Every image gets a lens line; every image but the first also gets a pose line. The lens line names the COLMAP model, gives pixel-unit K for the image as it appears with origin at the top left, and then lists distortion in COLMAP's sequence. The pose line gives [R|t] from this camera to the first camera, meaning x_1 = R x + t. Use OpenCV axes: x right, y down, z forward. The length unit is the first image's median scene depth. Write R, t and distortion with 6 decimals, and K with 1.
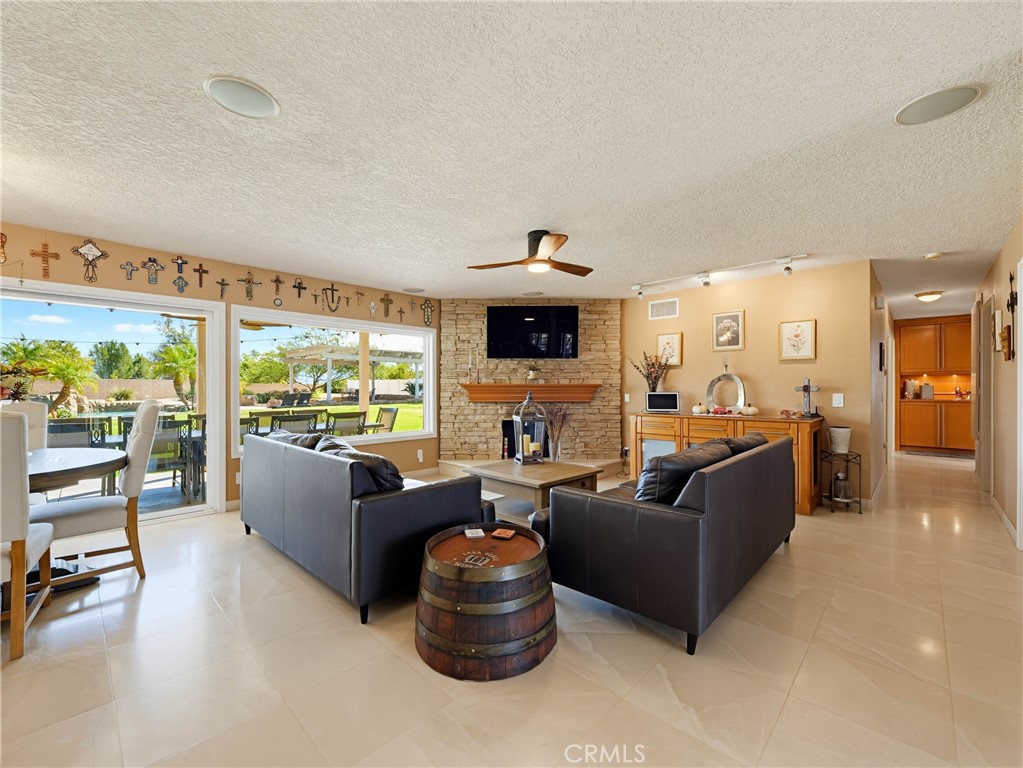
lens RADIAL K [[429.5, 0, 508.6], [0, 429.5, 386.1], [0, 0, 1]] dist [-0.005735, -0.000040]
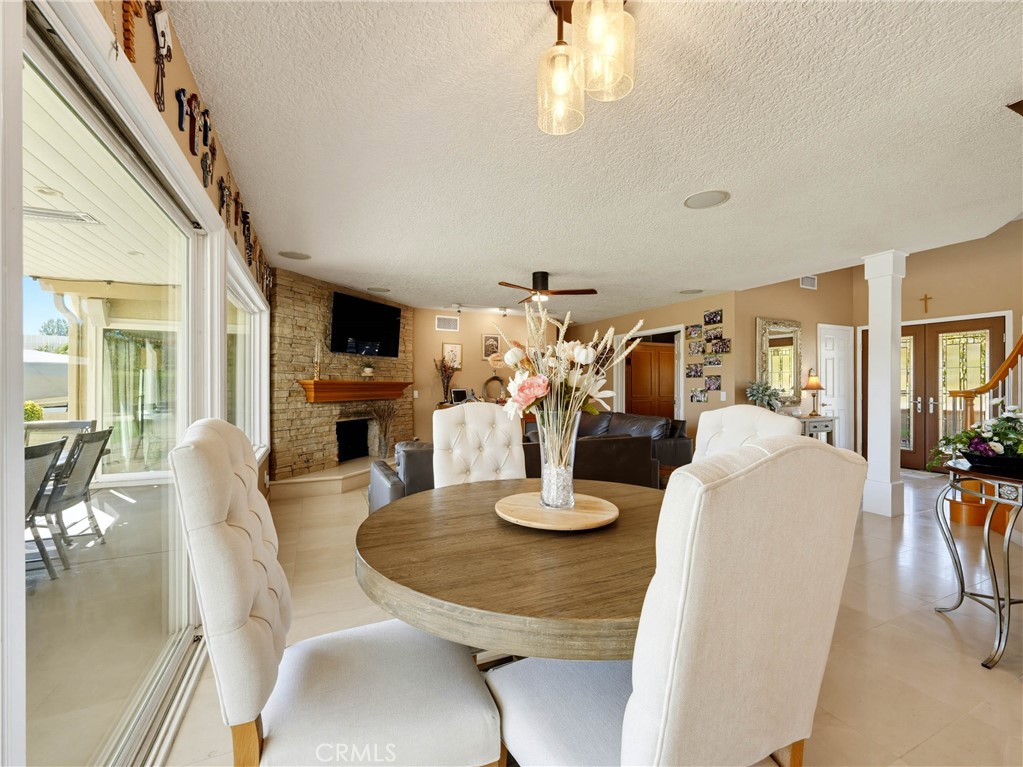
lens RADIAL K [[431.9, 0, 516.5], [0, 431.9, 386.3], [0, 0, 1]] dist [-0.003782, -0.001331]
pose [[0.358229, -0.000841, 0.933633, -0.737779], [-0.006679, 0.999972, 0.003463, 0.000367], [-0.933610, -0.007476, 0.358213, 0.345945]]
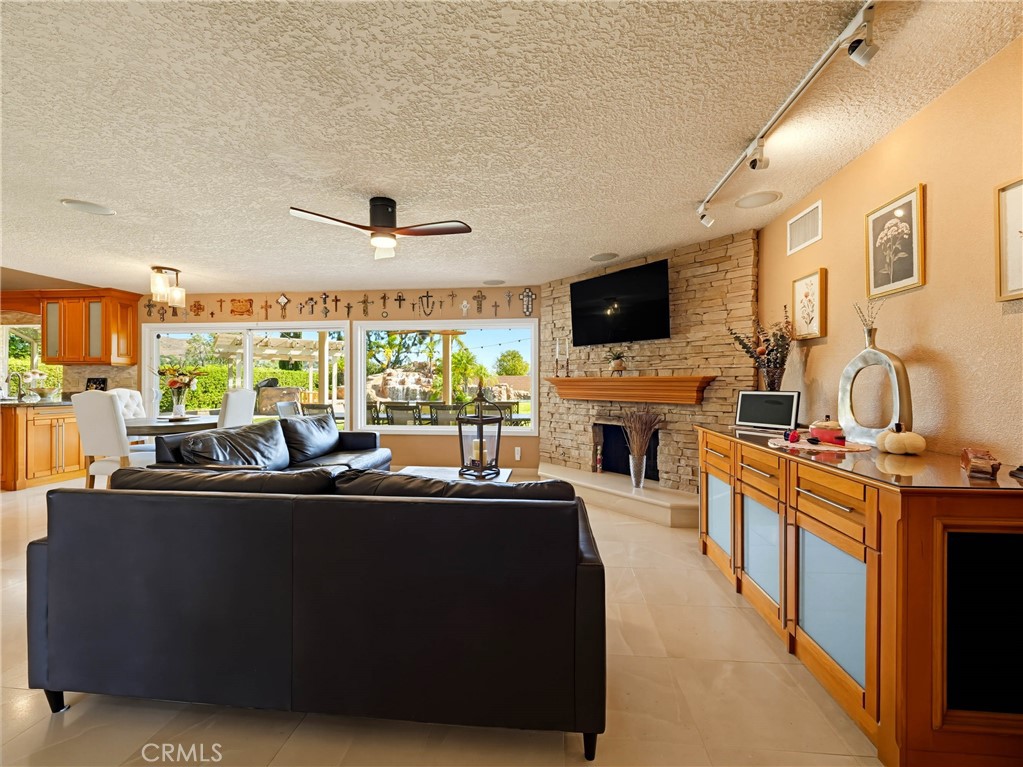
lens RADIAL K [[431.9, 0, 509.1], [0, 431.9, 385.5], [0, 0, 1]] dist [-0.003782, -0.001331]
pose [[0.618516, 0.005928, -0.785749, 0.537475], [0.003258, 0.999944, 0.010109, 0.001100], [0.785765, -0.008812, 0.618462, 0.394347]]
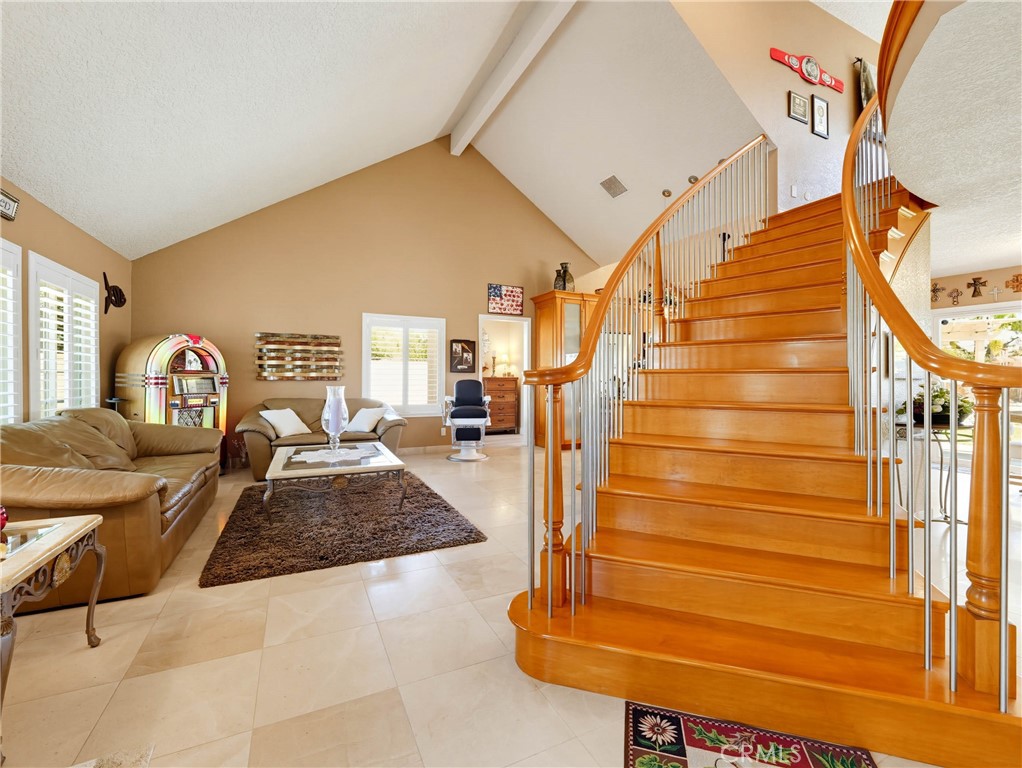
lens RADIAL K [[429.1, 0, 502.2], [0, 429.1, 382.3], [0, 0, 1]] dist [-0.005735, -0.000040]
pose [[-0.352932, 0.011054, -0.935584, 0.429070], [0.007932, 0.999930, 0.008822, 0.007636], [0.935615, -0.004307, -0.352994, -0.231073]]
